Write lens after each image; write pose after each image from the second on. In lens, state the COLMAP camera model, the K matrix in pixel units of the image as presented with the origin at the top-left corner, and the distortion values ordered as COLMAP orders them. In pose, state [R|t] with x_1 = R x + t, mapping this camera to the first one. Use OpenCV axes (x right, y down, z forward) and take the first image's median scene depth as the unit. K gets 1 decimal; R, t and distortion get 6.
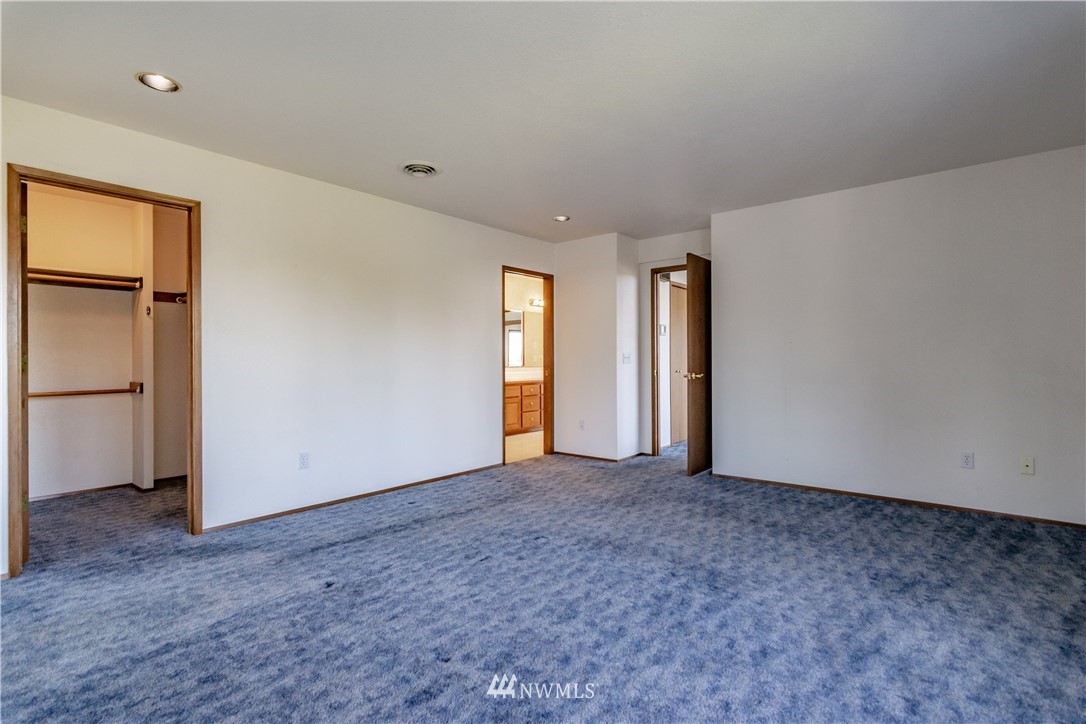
lens RADIAL K [[523.8, 0, 543.0], [0, 523.8, 362.0], [0, 0, 1]] dist [-0.002875, -0.000056]
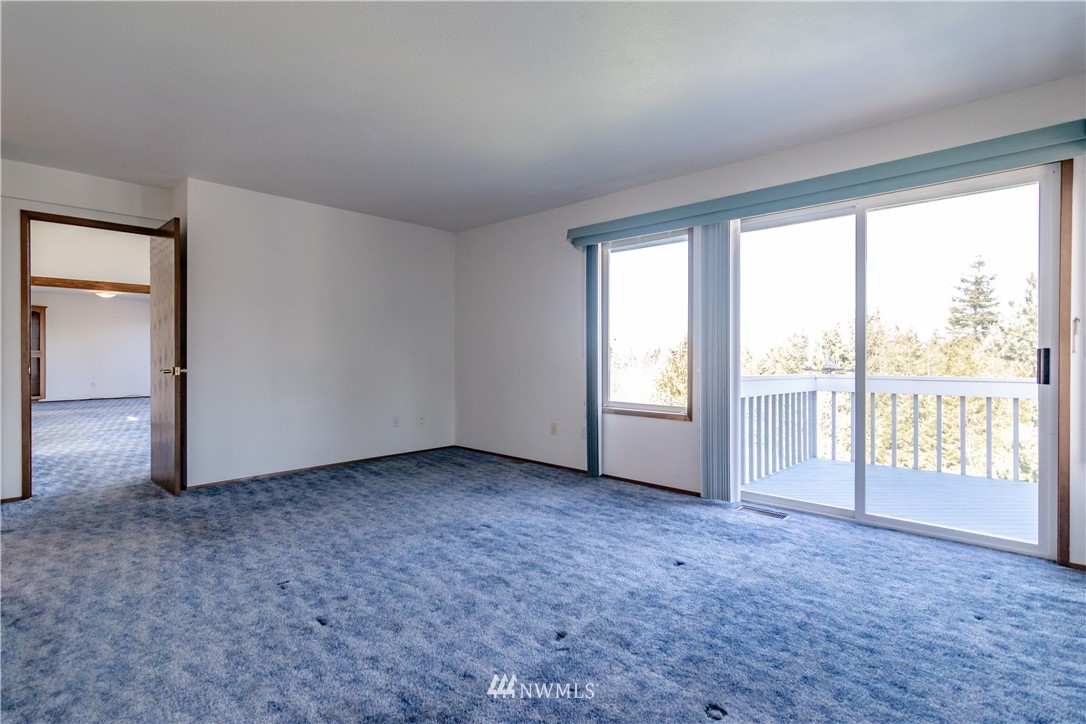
lens RADIAL K [[523.8, 0, 543.0], [0, 523.8, 362.0], [0, 0, 1]] dist [-0.002875, -0.000056]
pose [[0.061392, -0.010268, 0.998061, -0.877993], [0.004281, 0.999941, 0.010024, 0.012069], [-0.998105, 0.003658, 0.061433, 0.699678]]
